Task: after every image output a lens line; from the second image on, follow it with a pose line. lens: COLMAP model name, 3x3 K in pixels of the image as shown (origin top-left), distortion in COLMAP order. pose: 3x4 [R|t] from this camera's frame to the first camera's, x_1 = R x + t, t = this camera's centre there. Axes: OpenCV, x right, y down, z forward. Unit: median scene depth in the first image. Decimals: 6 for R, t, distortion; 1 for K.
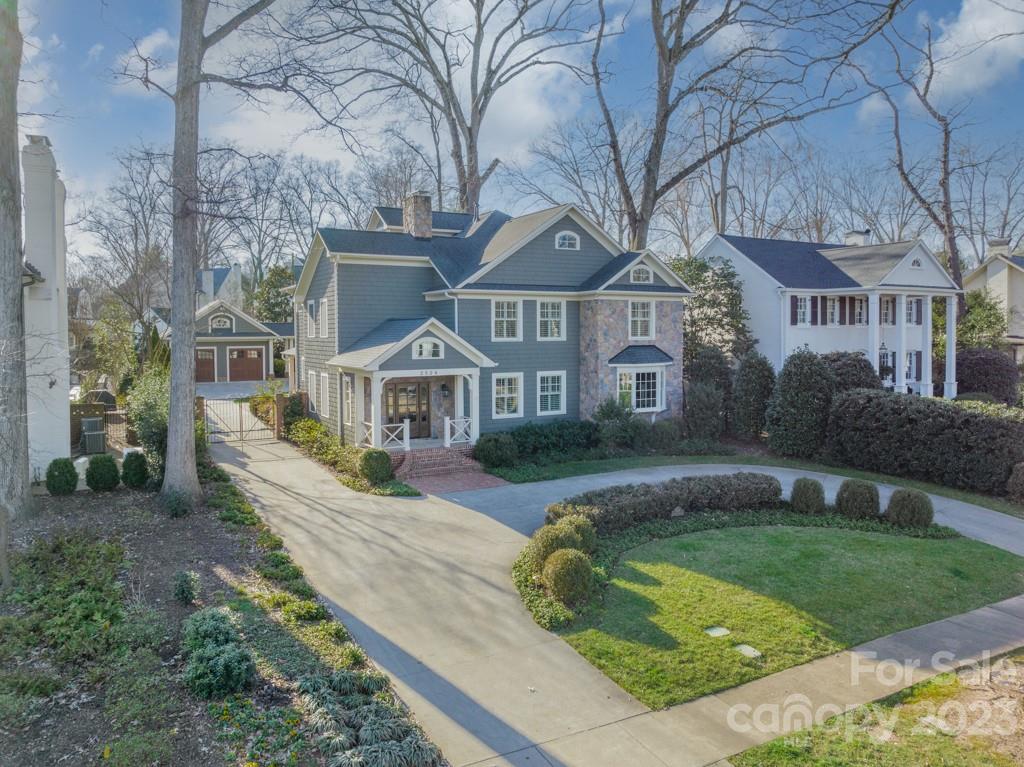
lens RADIAL K [[721.8, 0, 477.6], [0, 721.8, 389.5], [0, 0, 1]] dist [-0.033036, -0.001203]
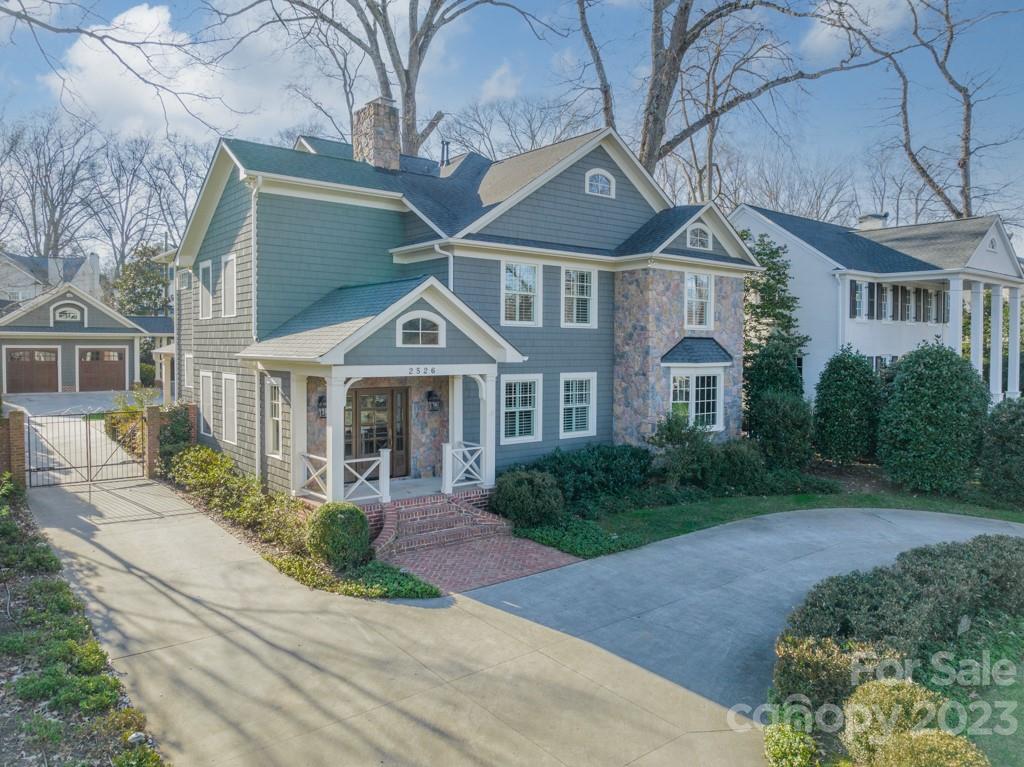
lens RADIAL K [[721.8, 0, 477.6], [0, 721.8, 389.5], [0, 0, 1]] dist [-0.033036, -0.001203]
pose [[0.985992, 0.002757, 0.166767, -0.104038], [0.000596, 0.999799, -0.020056, 0.003799], [-0.166789, 0.019874, 0.985792, 0.347469]]
